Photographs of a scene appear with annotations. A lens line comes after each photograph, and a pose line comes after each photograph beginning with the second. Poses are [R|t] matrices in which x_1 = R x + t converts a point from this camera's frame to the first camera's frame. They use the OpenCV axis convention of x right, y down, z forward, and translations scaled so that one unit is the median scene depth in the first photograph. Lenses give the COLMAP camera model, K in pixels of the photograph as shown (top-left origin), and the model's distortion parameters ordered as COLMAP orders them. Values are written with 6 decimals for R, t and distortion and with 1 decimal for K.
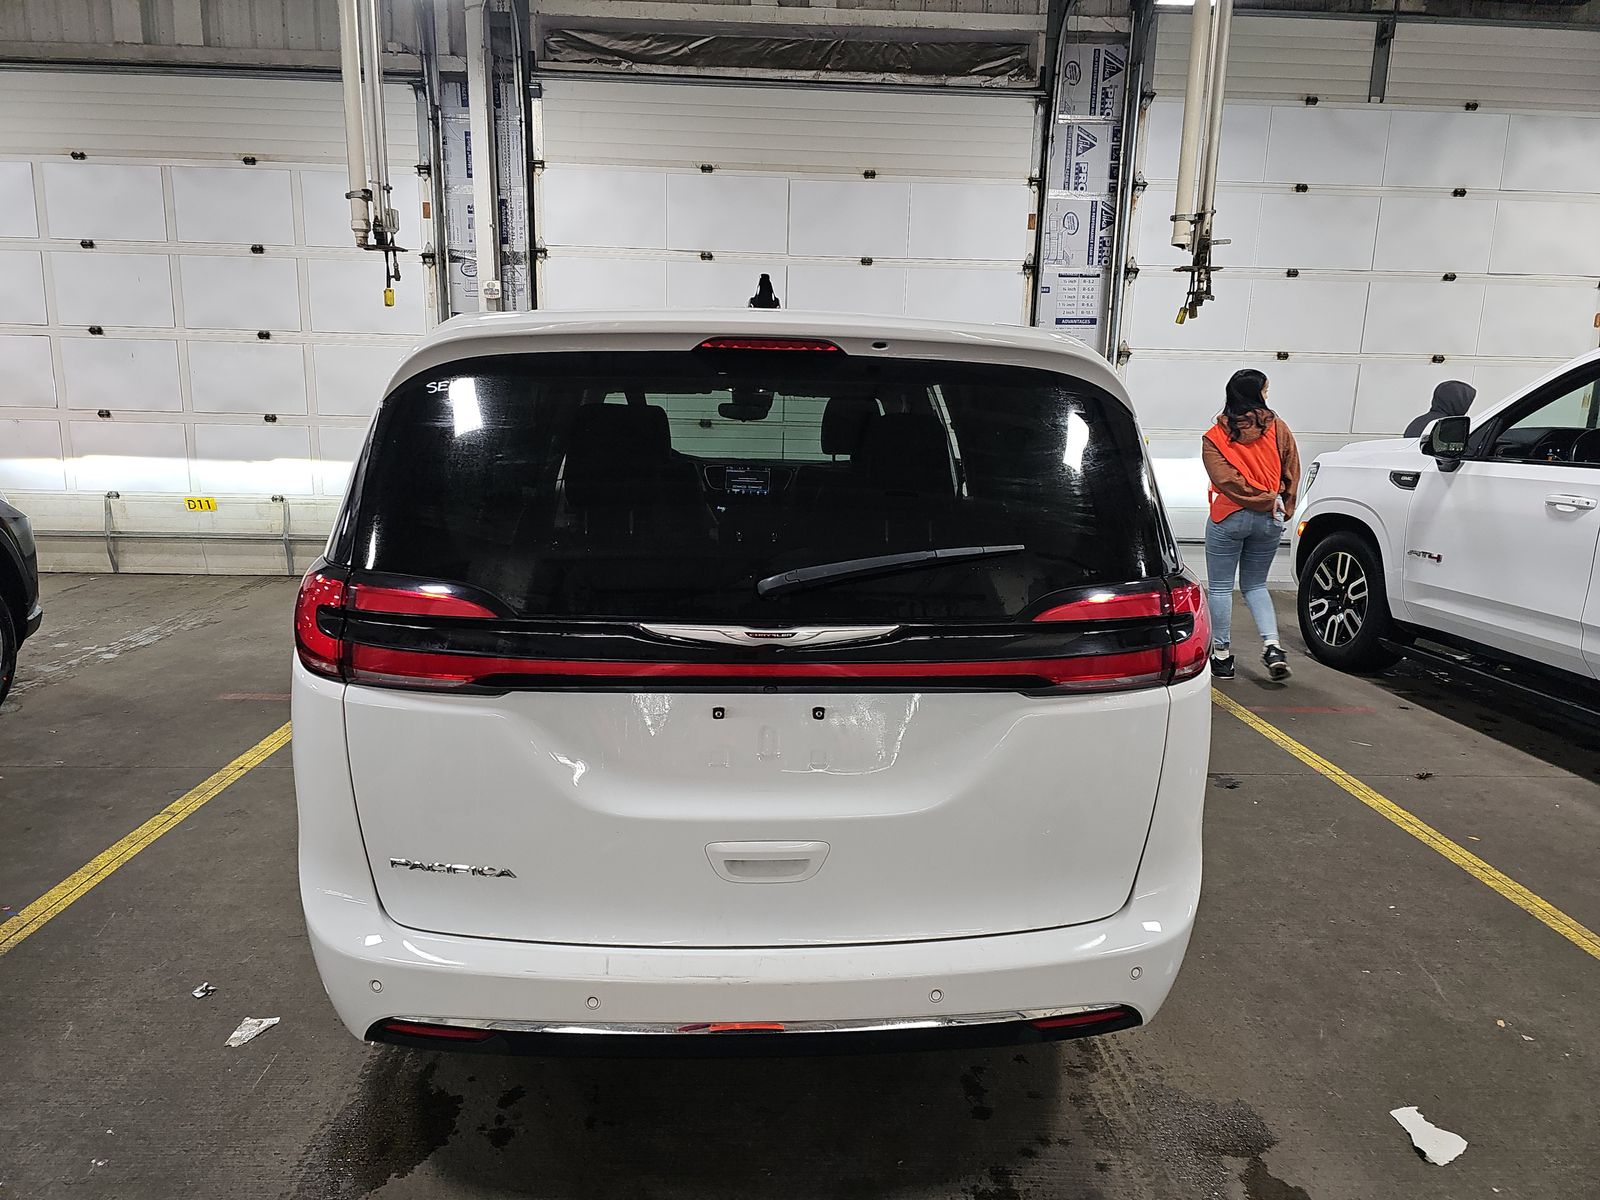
lens RADIAL K [[1030.6, 0, 800.7], [0, 1030.6, 595.6], [0, 0, 1]] dist [0.051726, -0.051289]
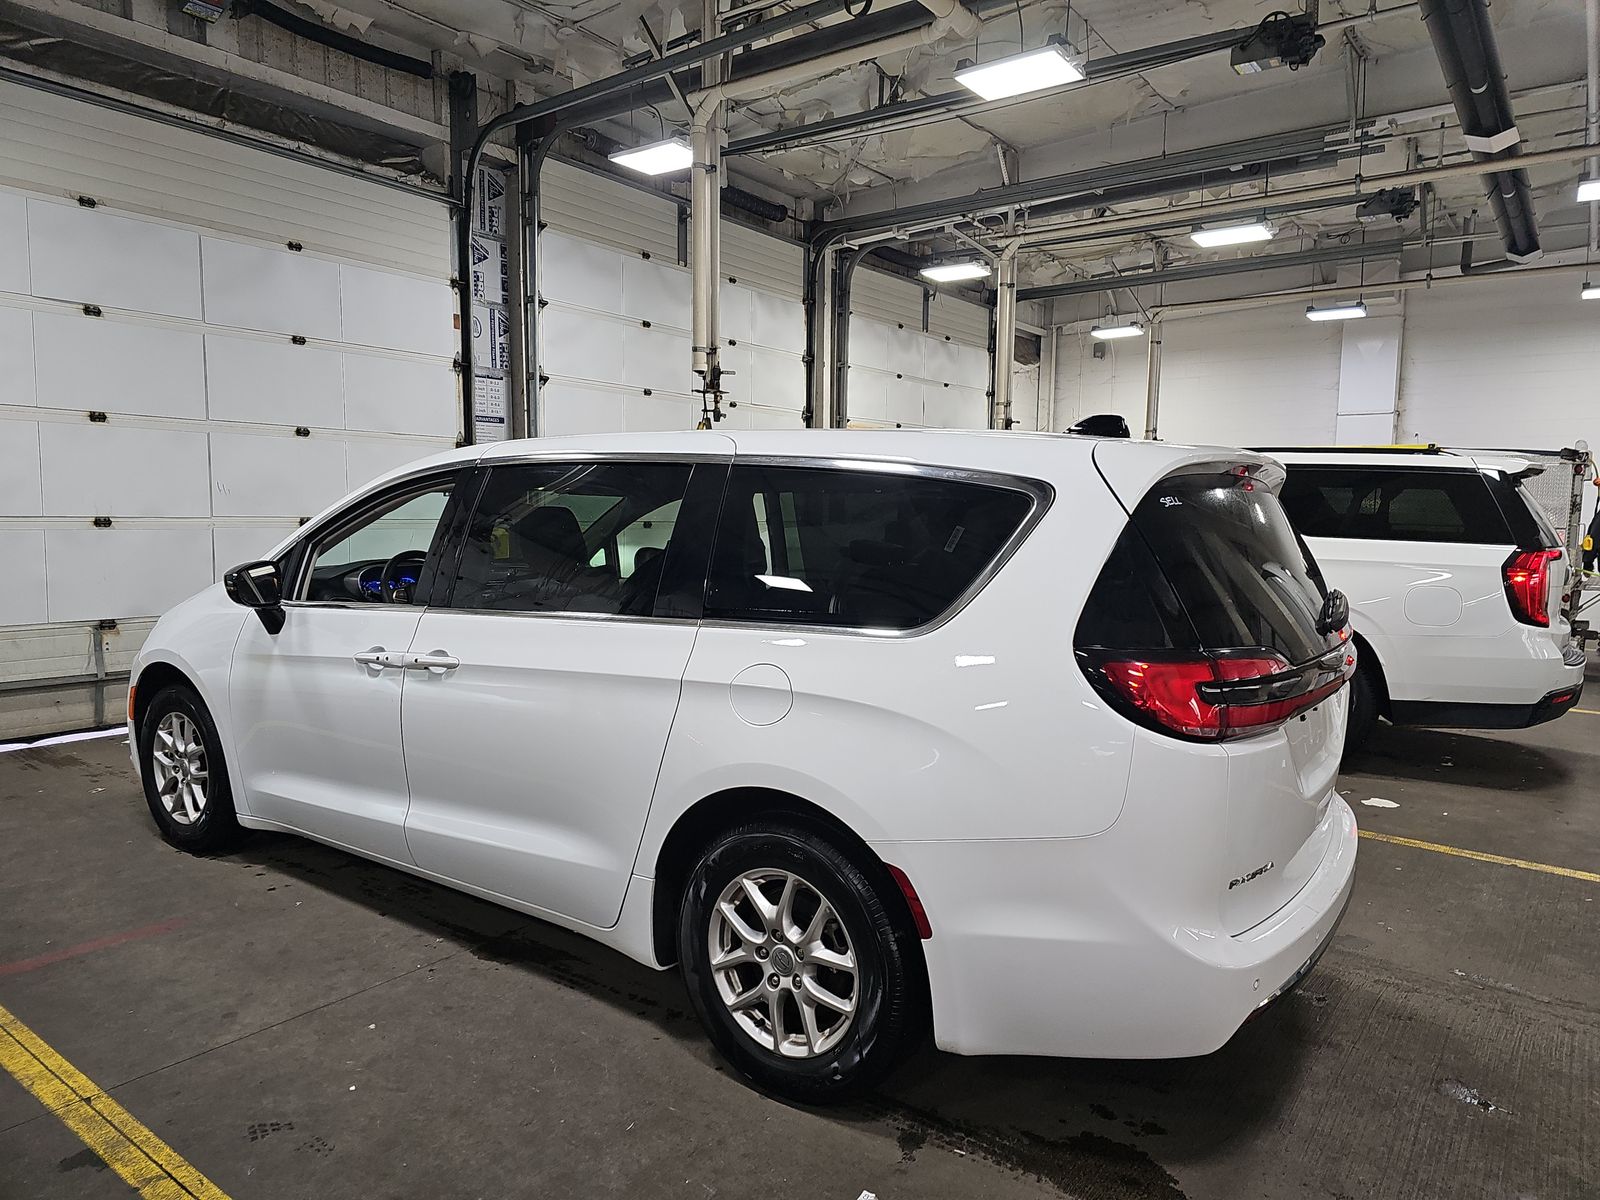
lens RADIAL K [[1030.6, 0, 800.7], [0, 1030.6, 595.6], [0, 0, 1]] dist [0.051726, -0.051289]
pose [[0.629158, -0.078502, 0.773303, -0.376590], [0.141456, 0.989837, -0.014605, -0.031855], [-0.764297, 0.118577, 0.633869, 0.129471]]
